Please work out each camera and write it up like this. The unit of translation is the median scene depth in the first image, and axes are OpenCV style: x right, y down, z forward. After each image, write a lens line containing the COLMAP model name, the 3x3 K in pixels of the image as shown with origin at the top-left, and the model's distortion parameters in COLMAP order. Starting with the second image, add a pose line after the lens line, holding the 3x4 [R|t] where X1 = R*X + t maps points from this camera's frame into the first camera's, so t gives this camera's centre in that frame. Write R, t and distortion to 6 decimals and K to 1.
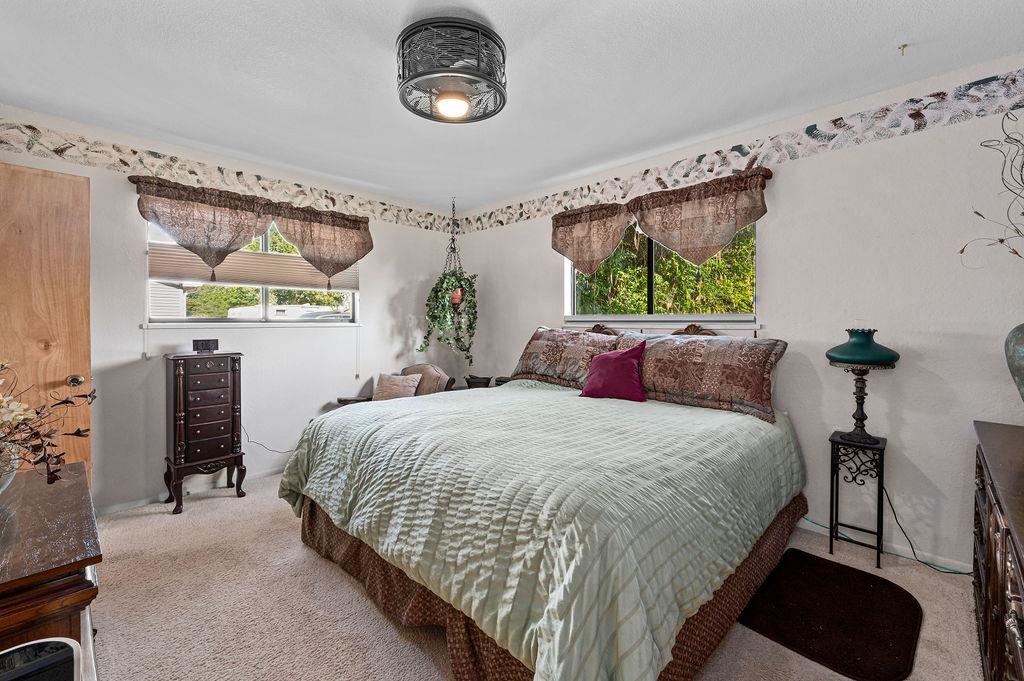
lens RADIAL K [[413.8, 0, 511.5], [0, 413.8, 321.6], [0, 0, 1]] dist [0.001107, -0.000933]
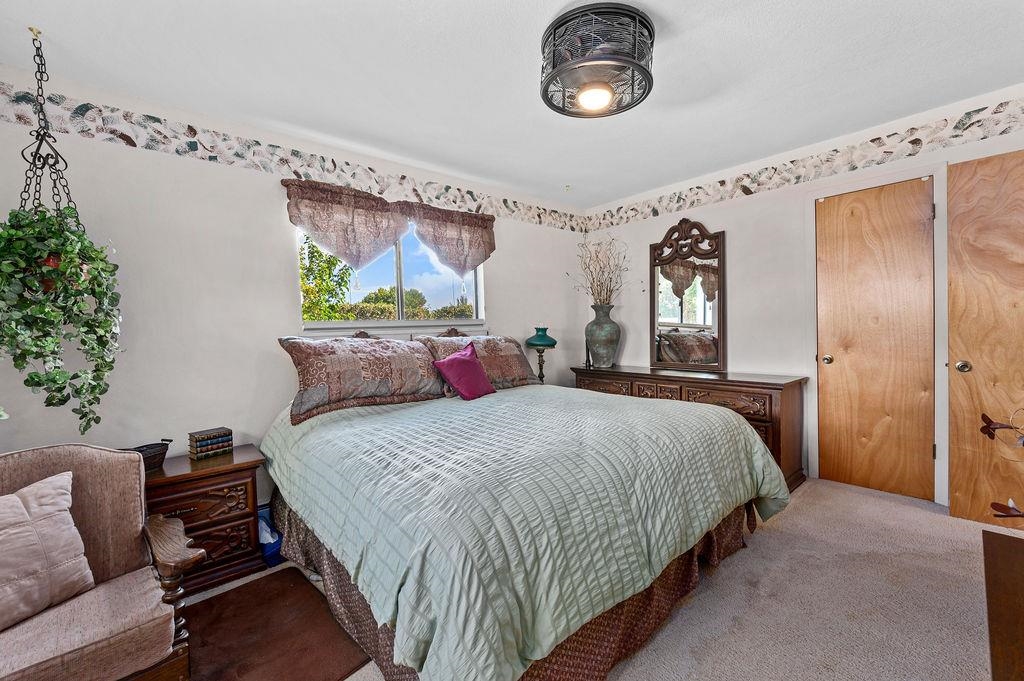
lens RADIAL K [[413.8, 0, 513.3], [0, 413.8, 340.8], [0, 0, 1]] dist [0.001107, -0.000933]
pose [[0.092995, -0.037483, 0.994961, -0.730711], [0.031294, 0.998907, 0.034707, 0.007535], [-0.995175, 0.027909, 0.094066, 0.720927]]
